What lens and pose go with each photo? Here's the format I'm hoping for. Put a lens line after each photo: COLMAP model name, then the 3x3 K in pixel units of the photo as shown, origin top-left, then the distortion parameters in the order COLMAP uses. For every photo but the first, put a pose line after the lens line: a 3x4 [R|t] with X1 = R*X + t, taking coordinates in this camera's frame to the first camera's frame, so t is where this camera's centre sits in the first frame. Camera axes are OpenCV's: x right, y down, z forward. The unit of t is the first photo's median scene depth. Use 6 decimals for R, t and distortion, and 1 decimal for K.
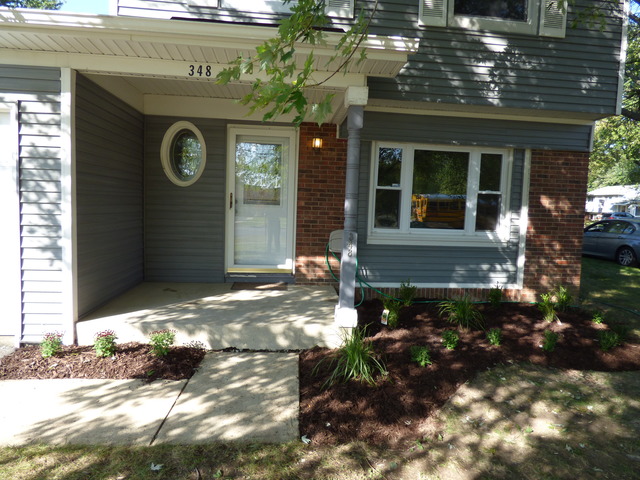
lens RADIAL K [[393.6, 0, 320.1], [0, 393.6, 239.4], [0, 0, 1]] dist [-0.027747, 0.000960]
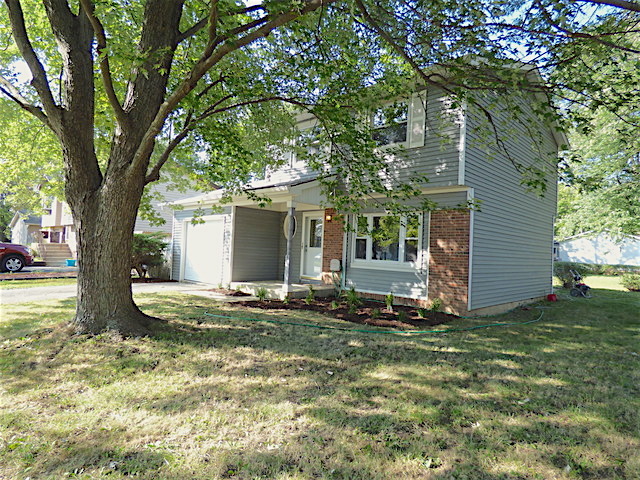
lens RADIAL K [[393.6, 0, 322.1], [0, 393.6, 245.5], [0, 0, 1]] dist [-0.027747, 0.000960]
pose [[0.647220, -0.017495, -0.762102, 1.453066], [-0.085627, 0.991741, -0.095486, 0.098572], [0.757479, 0.127057, 0.640377, -0.333073]]
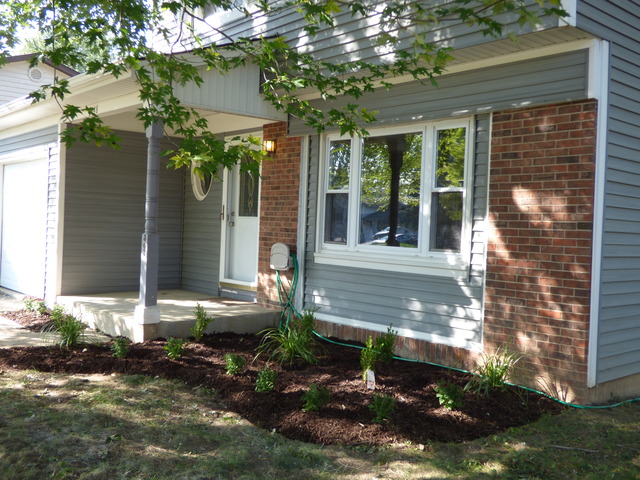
lens RADIAL K [[665.6, 0, 319.6], [0, 665.6, 237.0], [0, 0, 1]] dist [-0.022630, 0.000000]
pose [[0.577916, 0.002022, -0.816094, 1.189350], [-0.089705, 0.994095, -0.061062, 0.039967], [0.811151, 0.108496, 0.574685, 0.227857]]
